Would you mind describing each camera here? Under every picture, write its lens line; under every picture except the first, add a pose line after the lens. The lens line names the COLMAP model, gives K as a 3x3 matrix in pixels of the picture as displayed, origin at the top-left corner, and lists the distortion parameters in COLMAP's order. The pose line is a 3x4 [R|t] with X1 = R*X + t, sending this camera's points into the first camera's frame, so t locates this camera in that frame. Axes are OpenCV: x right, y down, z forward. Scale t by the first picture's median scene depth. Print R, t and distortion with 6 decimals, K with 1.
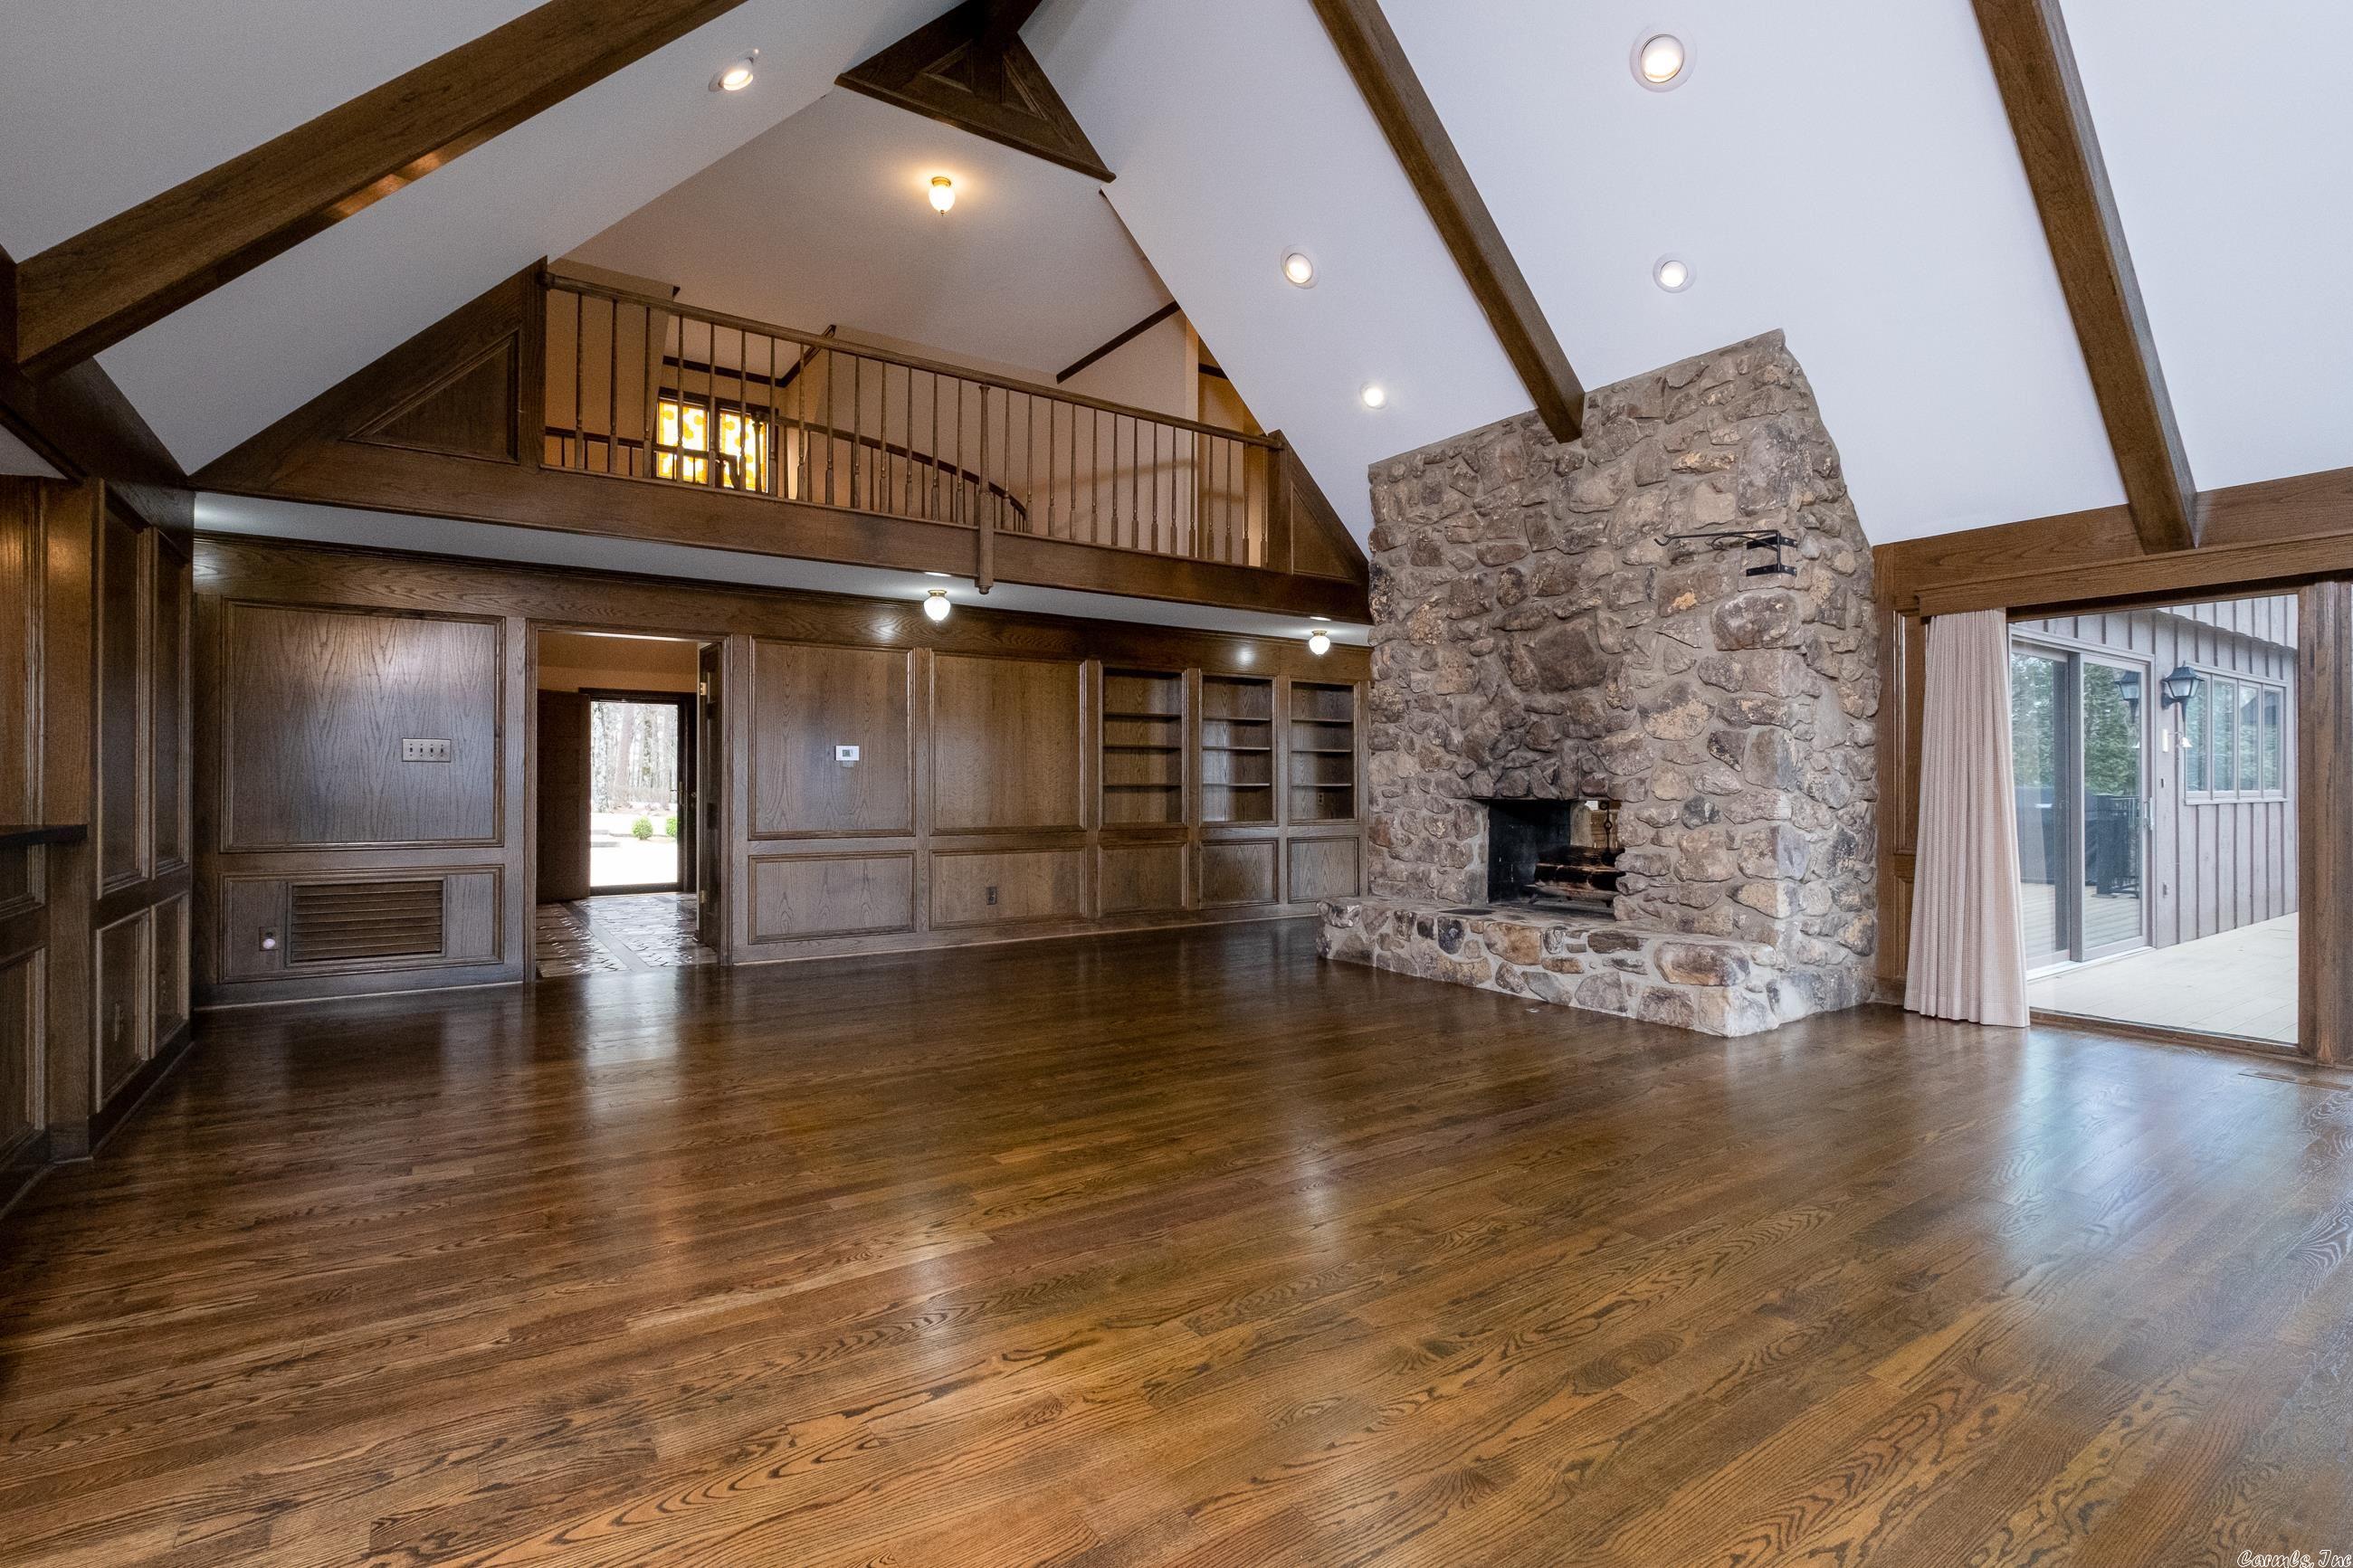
lens RADIAL K [[1068.7, 0, 1156.5], [0, 1068.7, 781.7], [0, 0, 1]] dist [-0.004091, 0.001343]
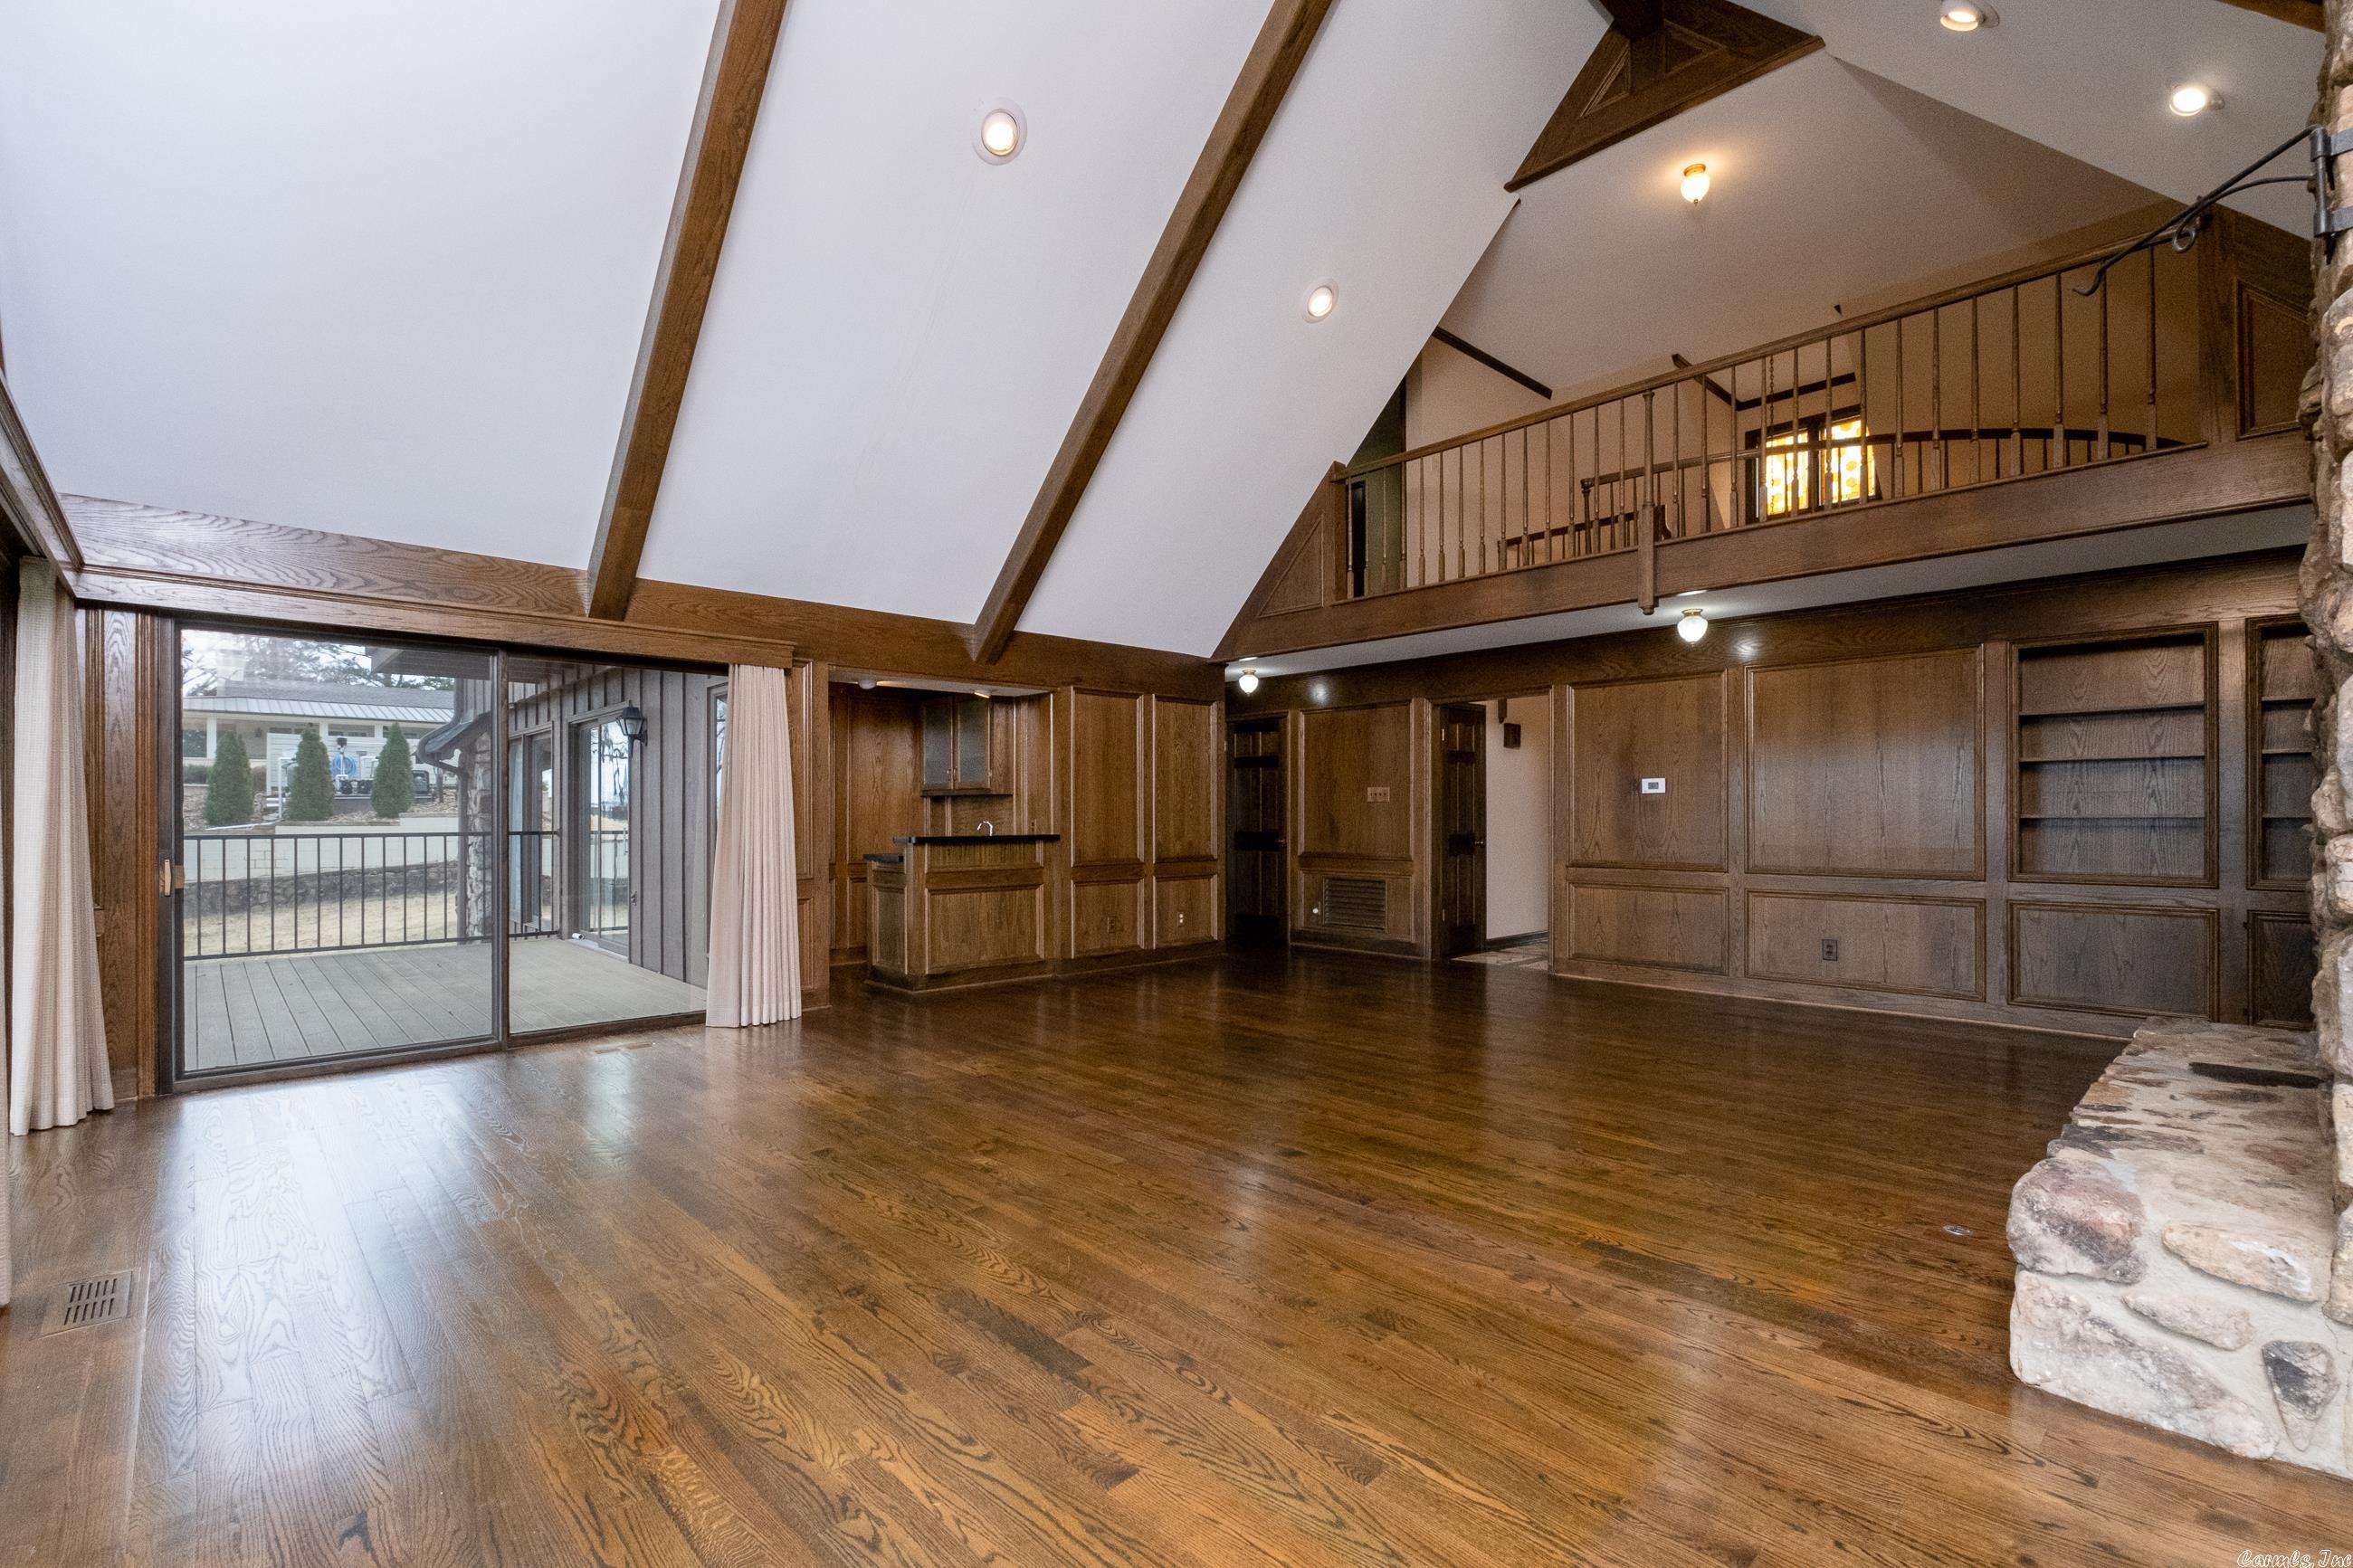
lens RADIAL K [[1068.7, 0, 1193.1], [0, 1068.7, 808.5], [0, 0, 1]] dist [-0.004091, 0.001343]
pose [[0.171764, -0.009022, -0.985097, 0.697617], [0.002536, 0.999959, -0.008716, 0.002983], [0.985135, -0.001001, 0.171780, 0.445224]]
